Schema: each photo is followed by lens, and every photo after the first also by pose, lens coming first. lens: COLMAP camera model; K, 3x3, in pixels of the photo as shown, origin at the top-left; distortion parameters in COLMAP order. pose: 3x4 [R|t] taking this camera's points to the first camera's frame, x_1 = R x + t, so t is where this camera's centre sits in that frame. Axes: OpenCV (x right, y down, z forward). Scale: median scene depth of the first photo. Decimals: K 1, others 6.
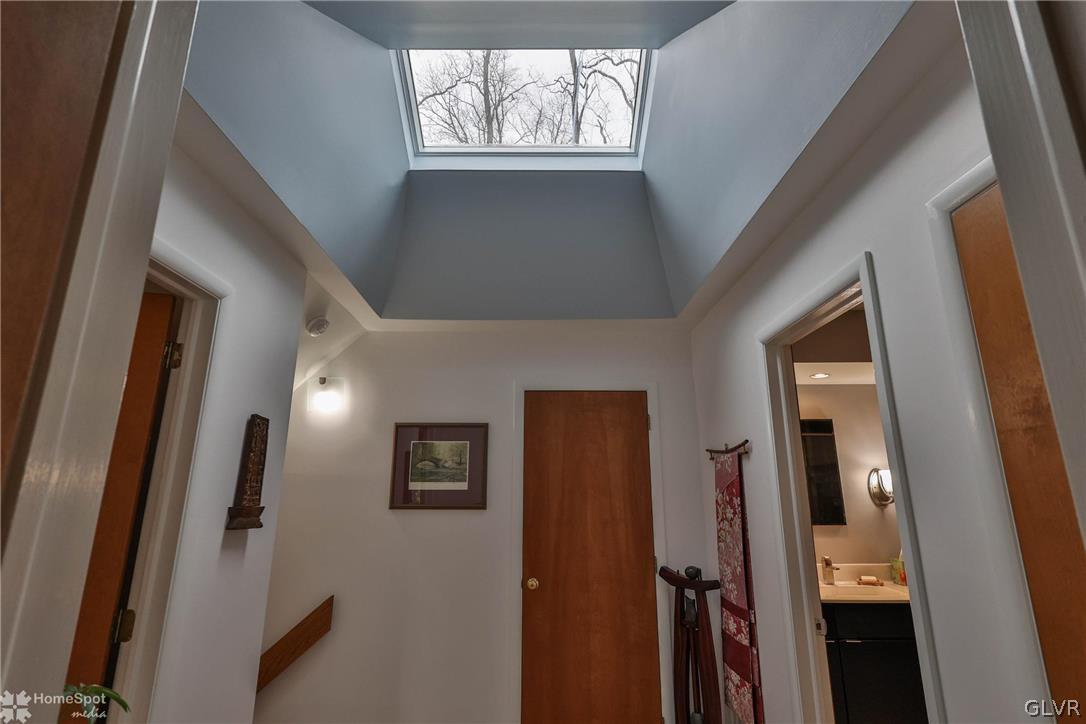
lens RADIAL K [[536.4, 0, 537.3], [0, 536.4, 366.6], [0, 0, 1]] dist [0.001436, 0.000087]
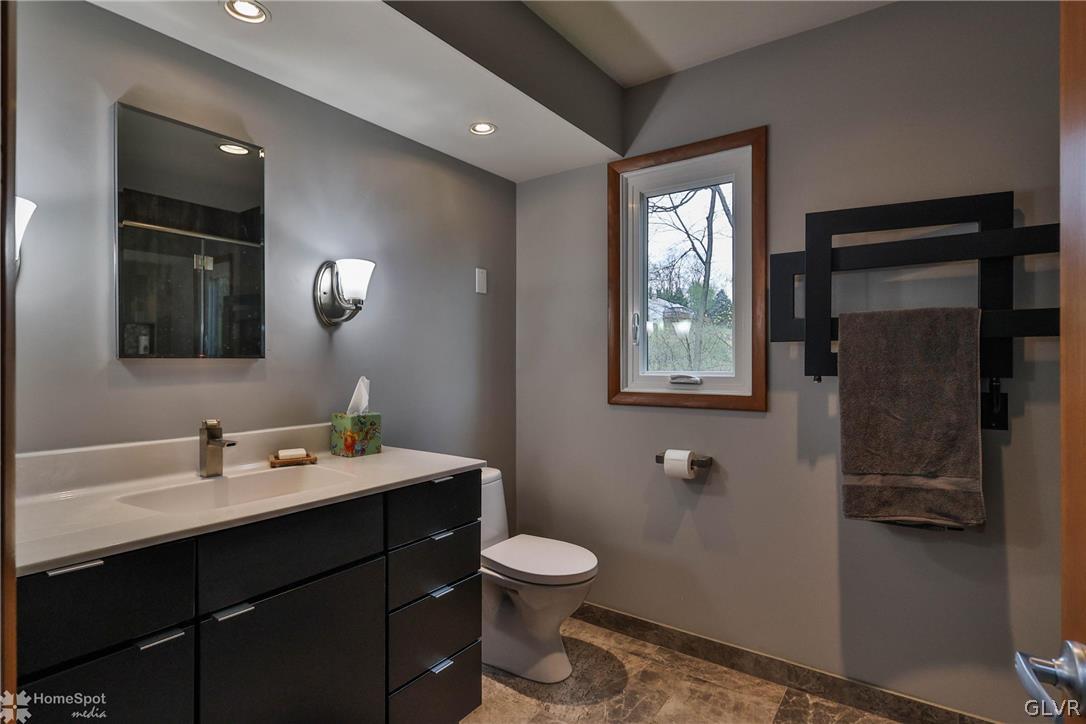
lens RADIAL K [[536.4, 0, 536.1], [0, 536.4, 364.2], [0, 0, 1]] dist [0.001436, 0.000087]
pose [[0.582217, -0.000192, 0.813033, 0.316777], [-0.190304, 0.972188, 0.136507, 0.185014], [-0.790448, -0.234200, 0.565988, 0.514094]]
